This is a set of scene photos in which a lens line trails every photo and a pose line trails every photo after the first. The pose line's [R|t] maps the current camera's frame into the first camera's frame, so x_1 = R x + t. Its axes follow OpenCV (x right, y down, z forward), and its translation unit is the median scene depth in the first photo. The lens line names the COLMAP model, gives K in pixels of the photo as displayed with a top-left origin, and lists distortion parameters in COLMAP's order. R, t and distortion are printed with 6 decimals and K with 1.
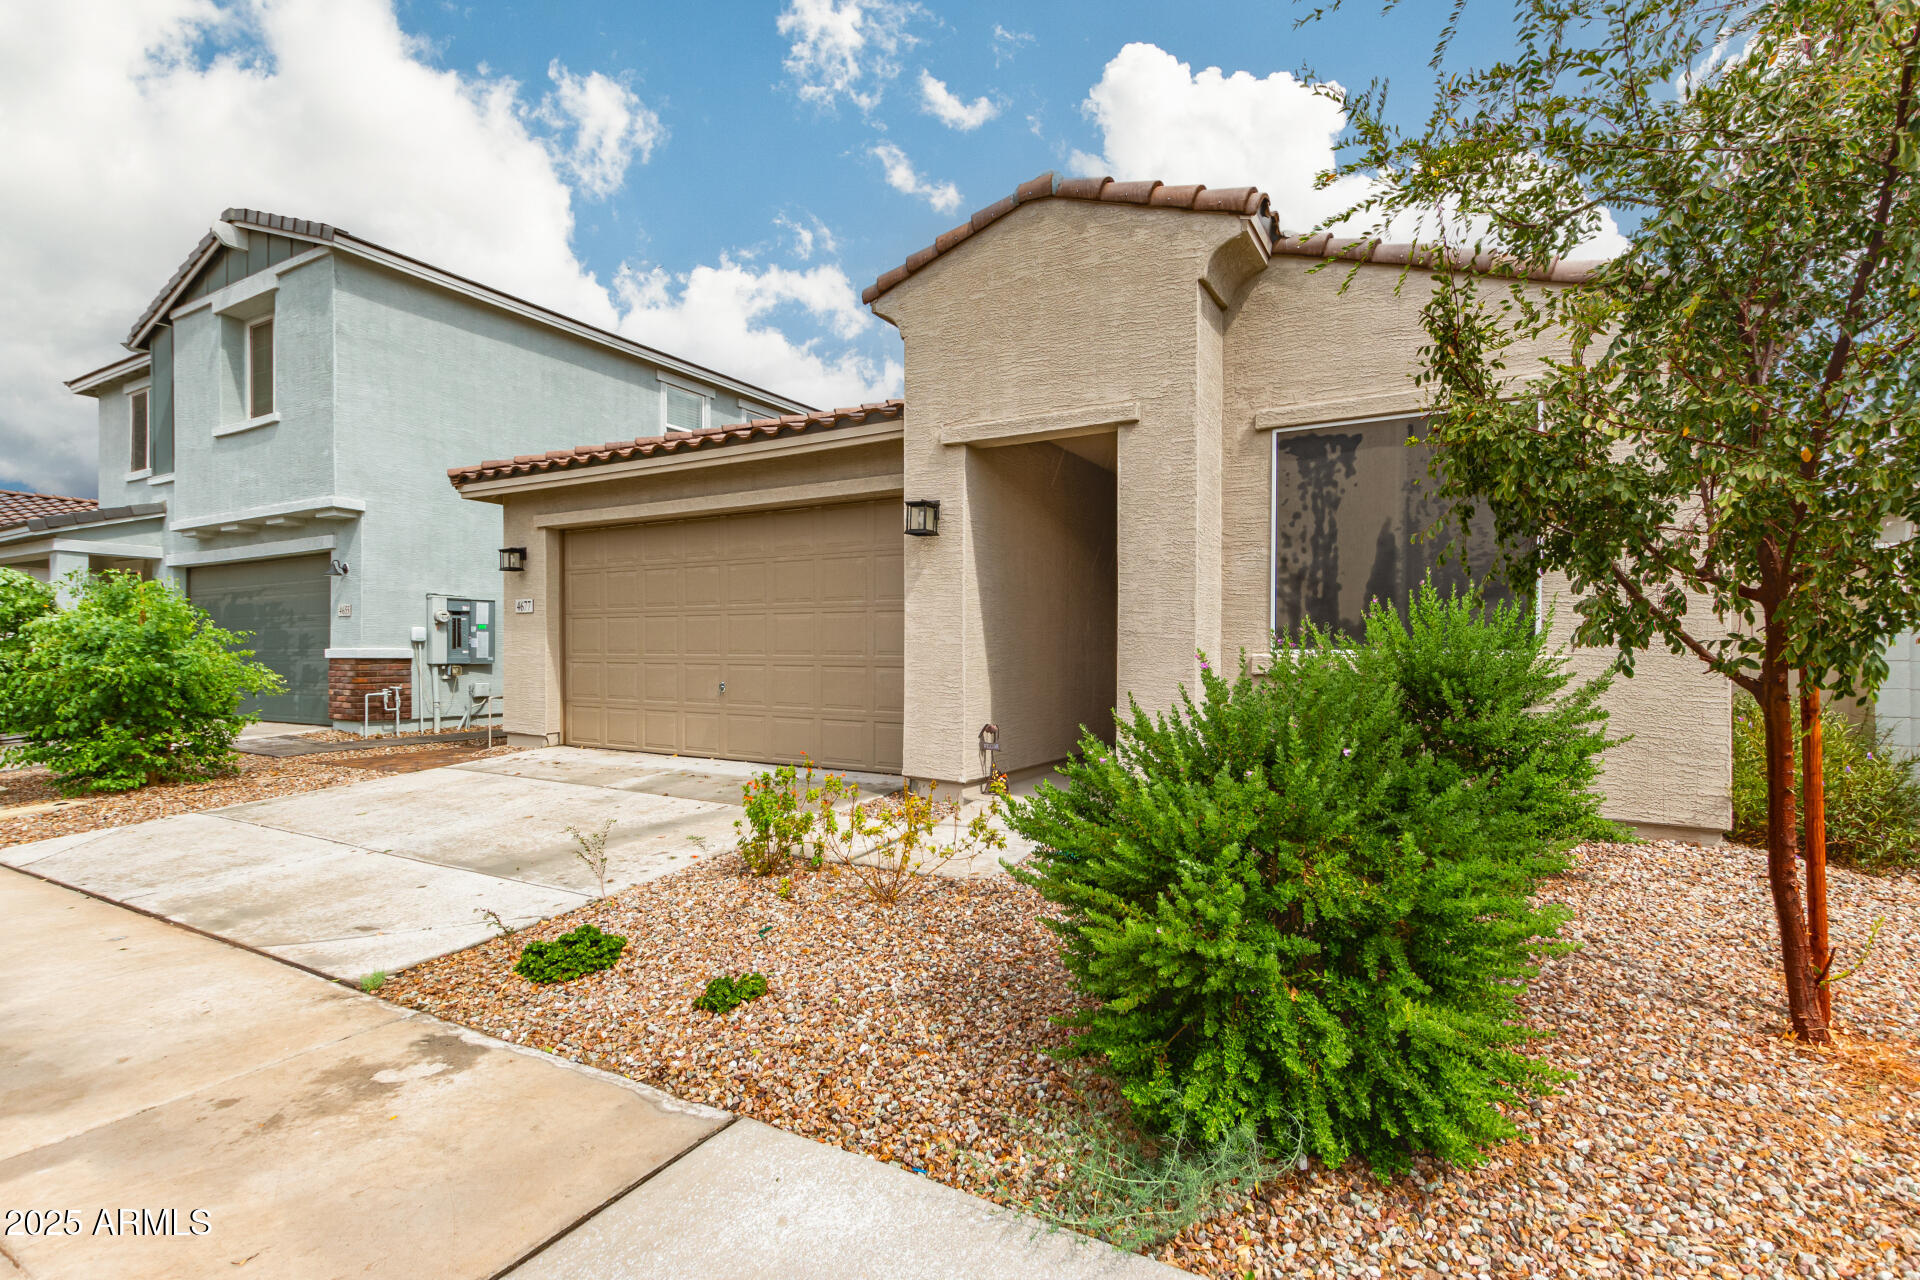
lens RADIAL K [[891.4, 0, 962.0], [0, 891.4, 646.7], [0, 0, 1]] dist [0.014129, -0.001330]
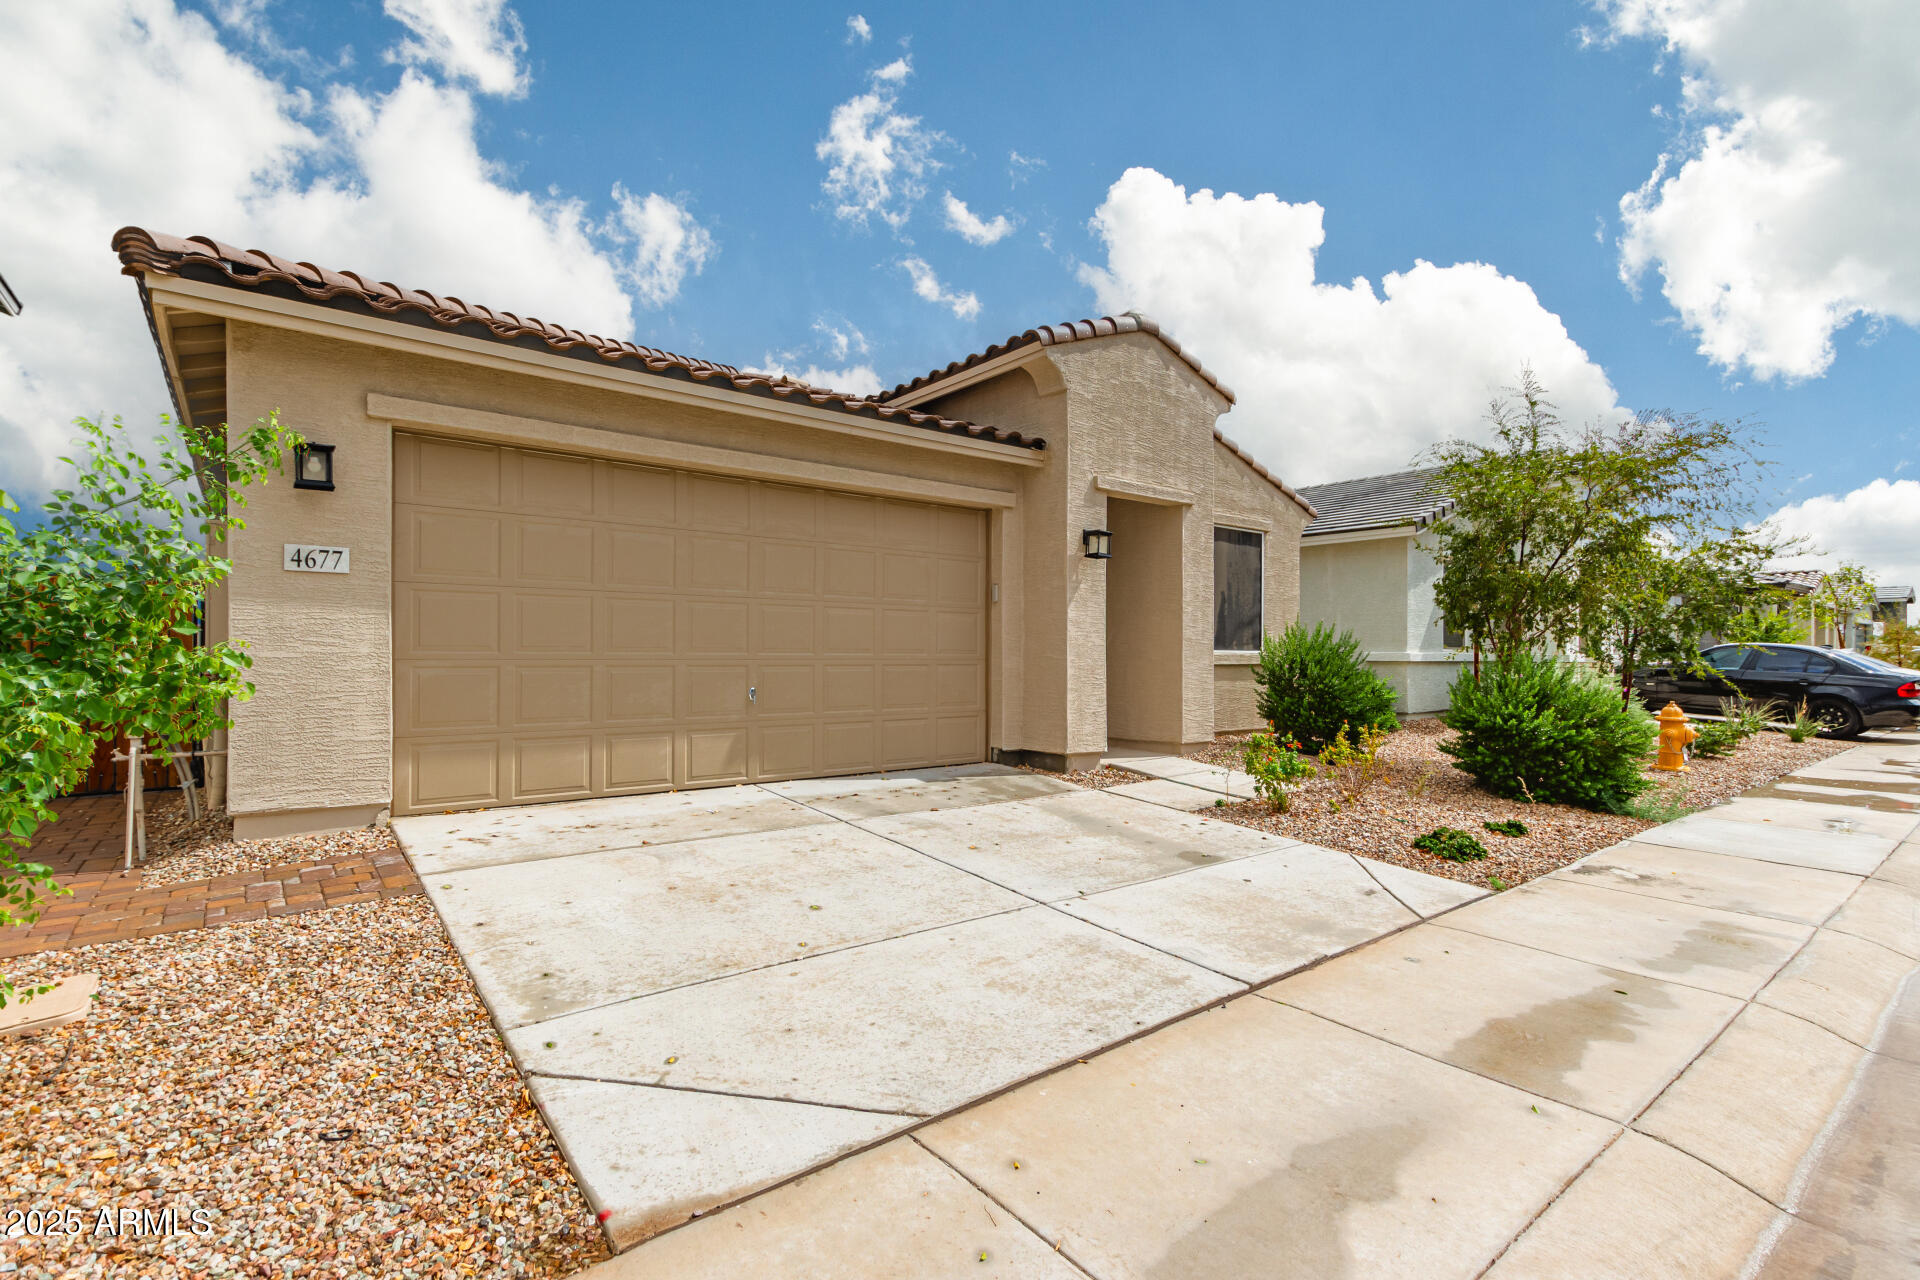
lens RADIAL K [[891.4, 0, 974.9], [0, 891.4, 643.2], [0, 0, 1]] dist [0.014129, -0.001330]
pose [[0.359136, 0.010564, 0.933225, -1.039994], [-0.006743, 0.999939, -0.008725, 0.005870], [-0.933261, -0.003159, 0.359185, 0.579300]]
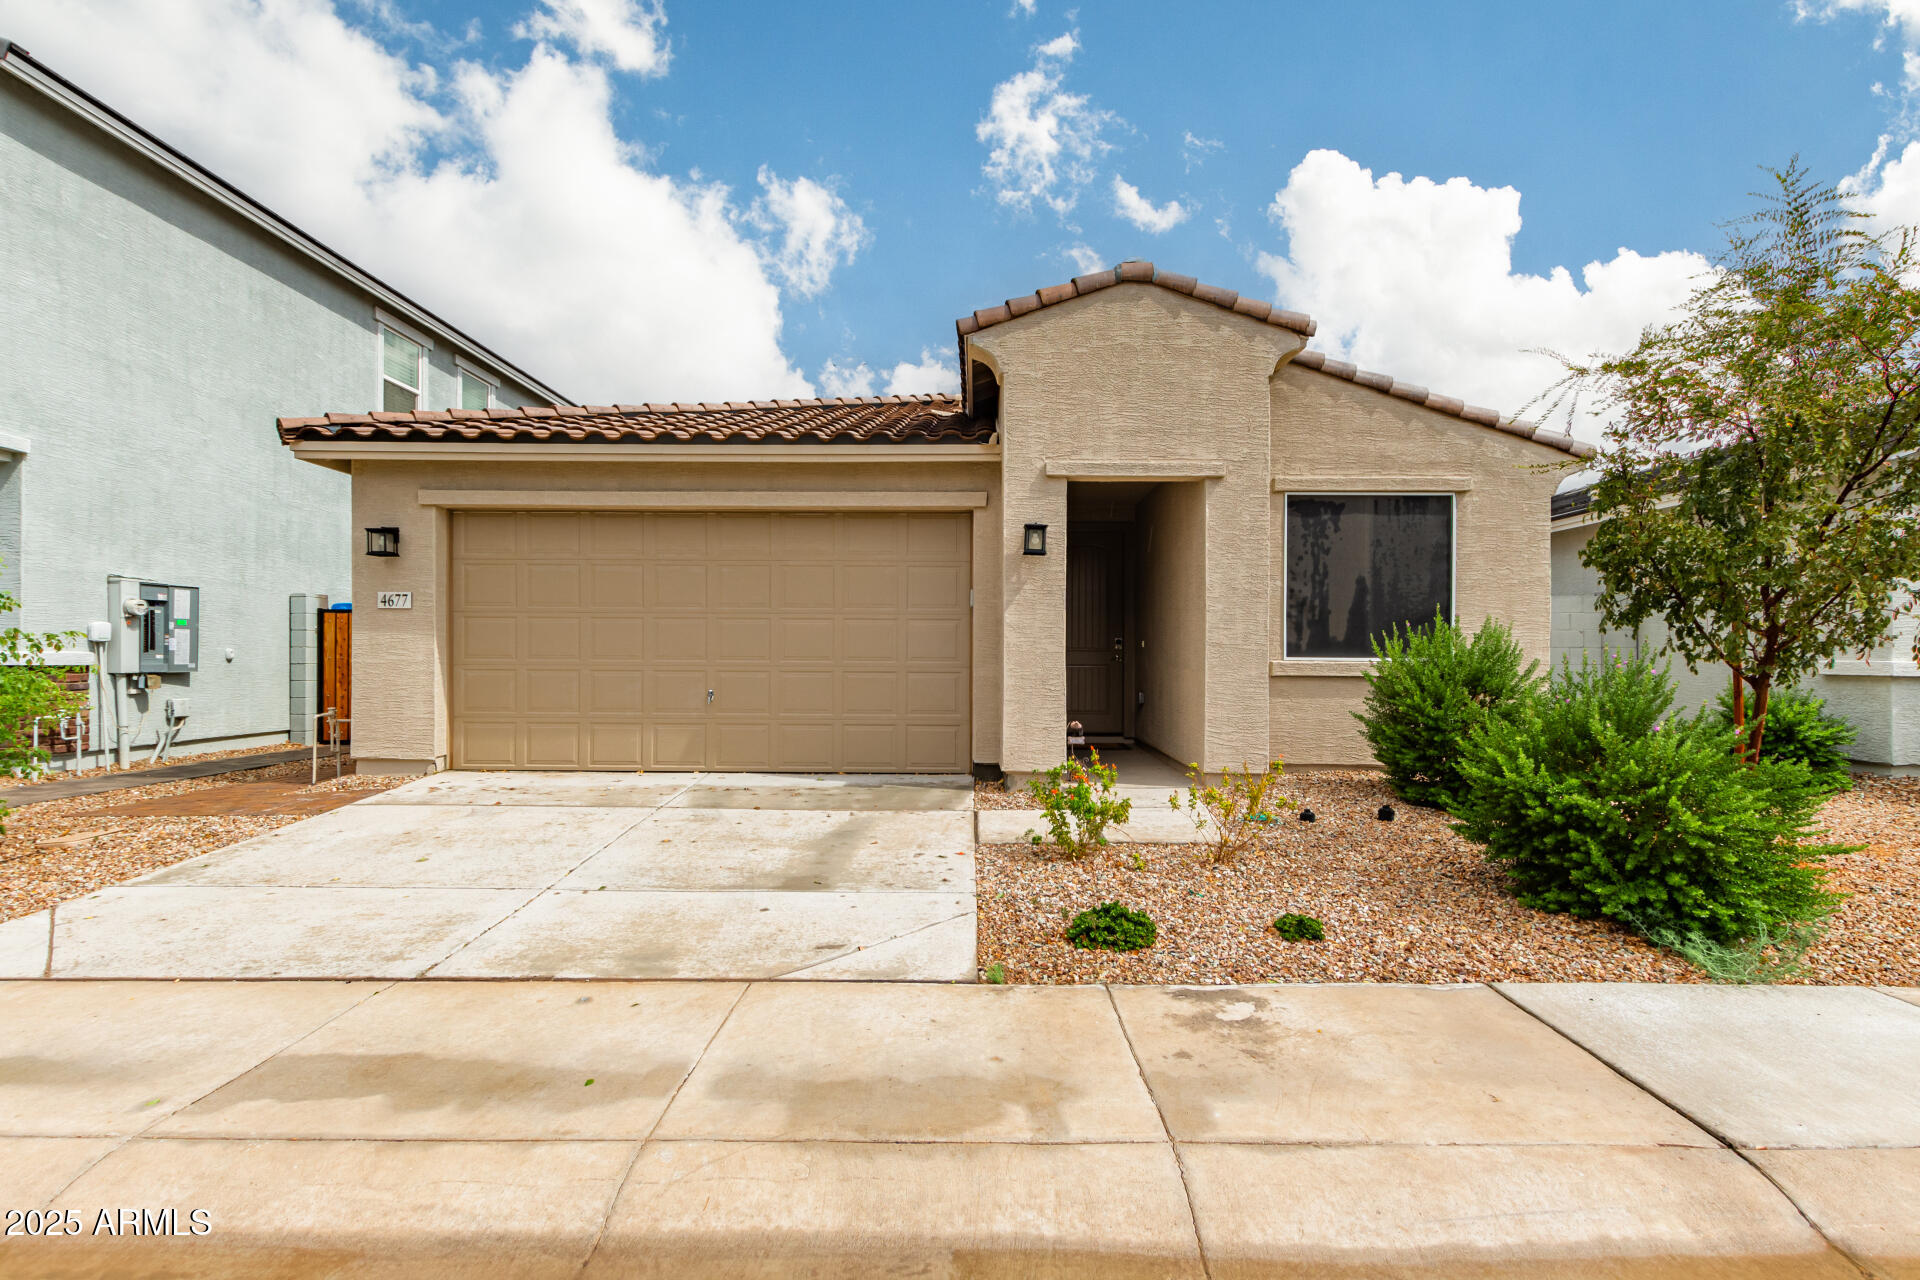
lens RADIAL K [[907.5, 0, 962.1], [0, 907.5, 647.4], [0, 0, 1]] dist [0.009573, -0.003422]
pose [[0.869761, 0.005936, 0.493437, -0.559185], [-0.004751, 0.999982, -0.003655, -0.003160], [-0.493450, 0.000835, 0.869774, 0.043642]]
